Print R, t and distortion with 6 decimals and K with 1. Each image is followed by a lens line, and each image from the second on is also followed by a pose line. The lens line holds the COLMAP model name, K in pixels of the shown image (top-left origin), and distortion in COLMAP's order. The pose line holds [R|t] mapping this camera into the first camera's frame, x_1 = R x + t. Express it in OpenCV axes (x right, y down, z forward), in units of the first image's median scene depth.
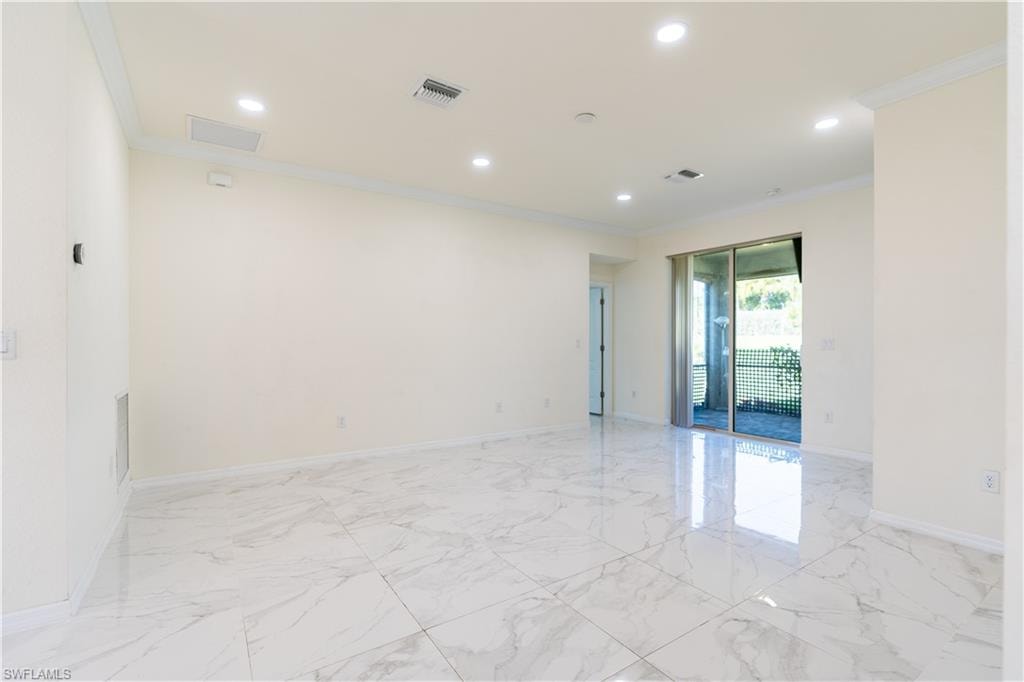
lens RADIAL K [[472.7, 0, 513.6], [0, 472.7, 345.9], [0, 0, 1]] dist [-0.008848, 0.001087]
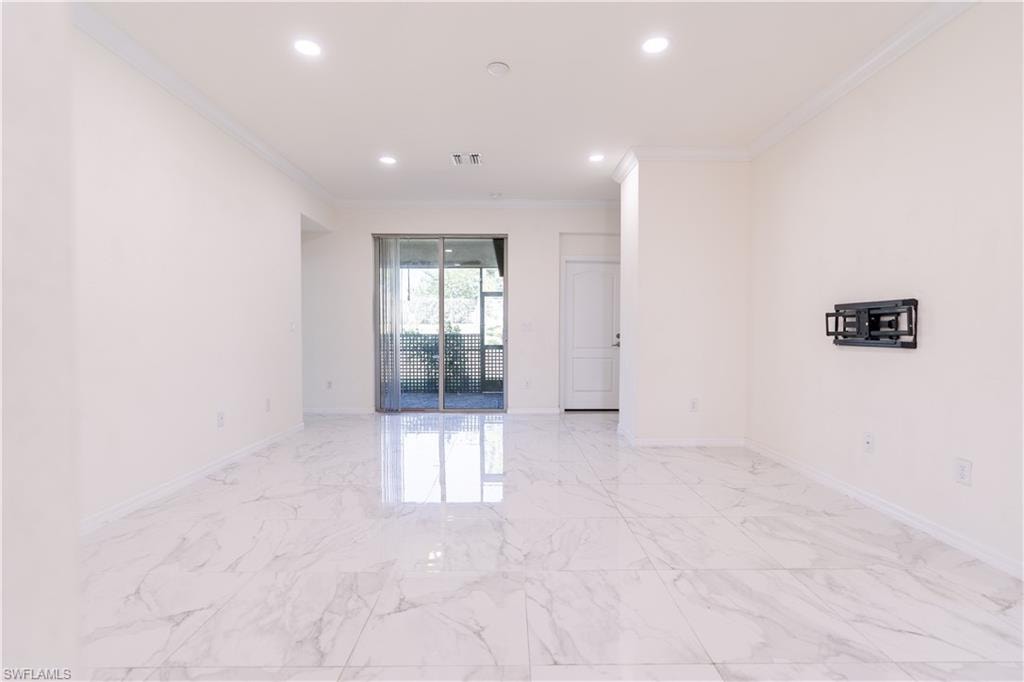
lens RADIAL K [[472.7, 0, 515.7], [0, 472.7, 339.3], [0, 0, 1]] dist [-0.008848, 0.001087]
pose [[0.540399, -0.014980, 0.841275, -0.389549], [0.008021, 0.999888, 0.012652, 0.013174], [-0.841371, -0.000089, 0.540459, 0.316855]]
